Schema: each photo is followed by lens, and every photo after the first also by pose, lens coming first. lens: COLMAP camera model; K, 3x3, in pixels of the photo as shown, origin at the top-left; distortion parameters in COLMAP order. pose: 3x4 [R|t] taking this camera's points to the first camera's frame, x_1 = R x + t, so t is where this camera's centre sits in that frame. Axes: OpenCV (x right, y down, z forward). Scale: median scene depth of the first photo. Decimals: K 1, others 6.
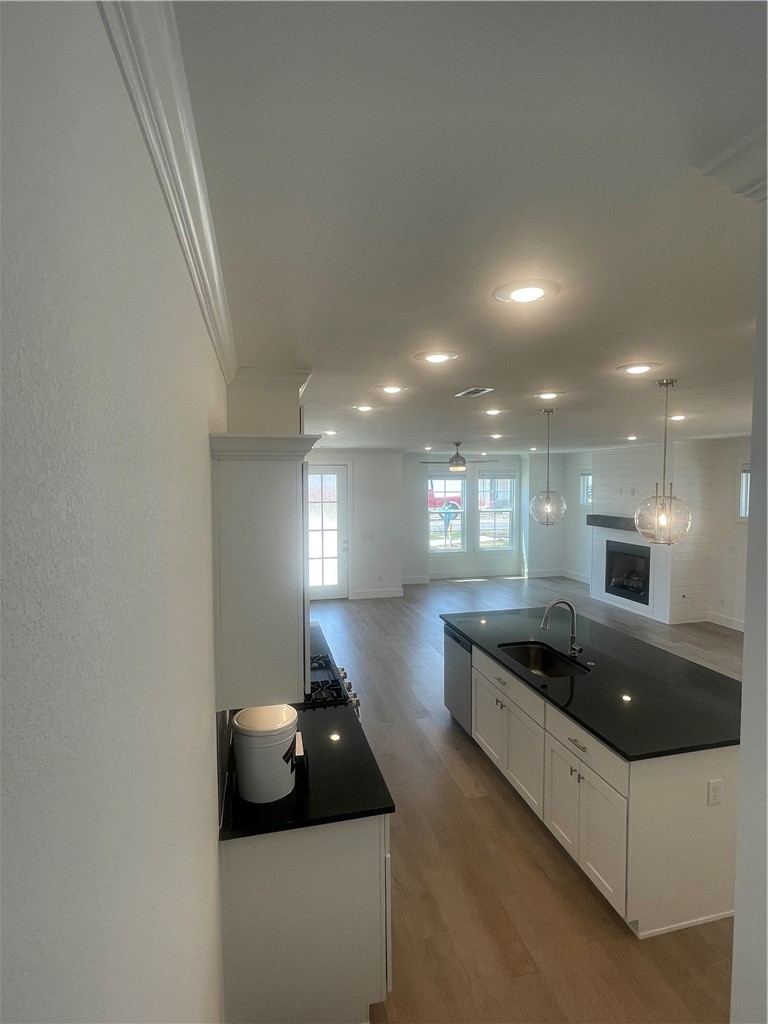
lens RADIAL K [[503.5, 0, 383.0], [0, 503.5, 507.7], [0, 0, 1]] dist [-0.001452, -0.000318]
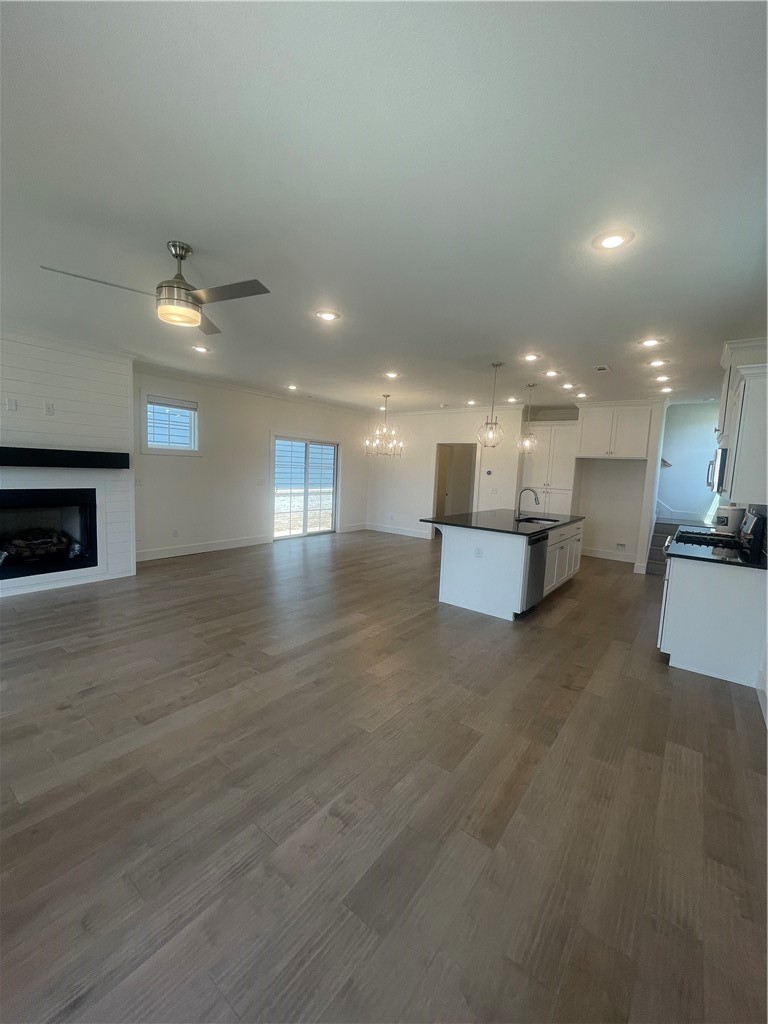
lens RADIAL K [[414.0, 0, 380.1], [0, 414.0, 508.3], [0, 0, 1]] dist [0.000682, -0.000451]
pose [[-0.618084, -0.096561, 0.780159, -0.375946], [0.003183, 0.992112, 0.125317, 0.053985], [-0.786106, 0.079939, -0.612901, 1.821714]]
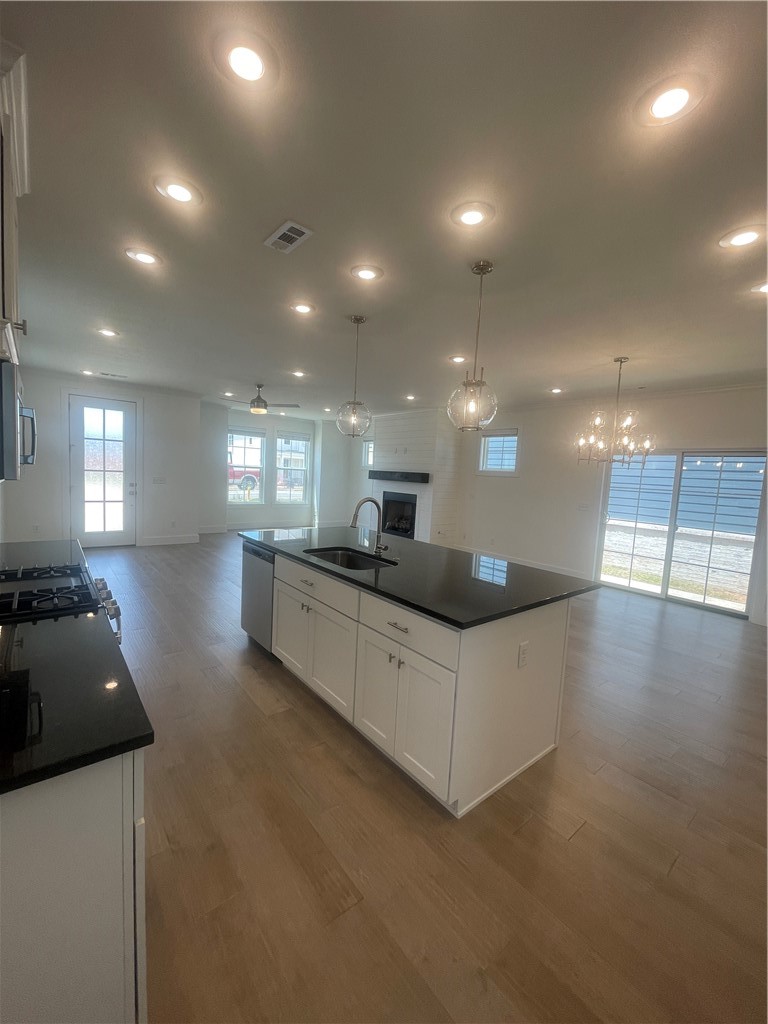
lens RADIAL K [[414.0, 0, 380.1], [0, 414.0, 508.3], [0, 0, 1]] dist [0.000682, -0.000451]
pose [[0.903187, 0.015432, 0.428969, 0.020835], [-0.034701, 0.998708, 0.037136, 0.132476], [-0.427842, -0.048426, 0.902555, 0.203365]]
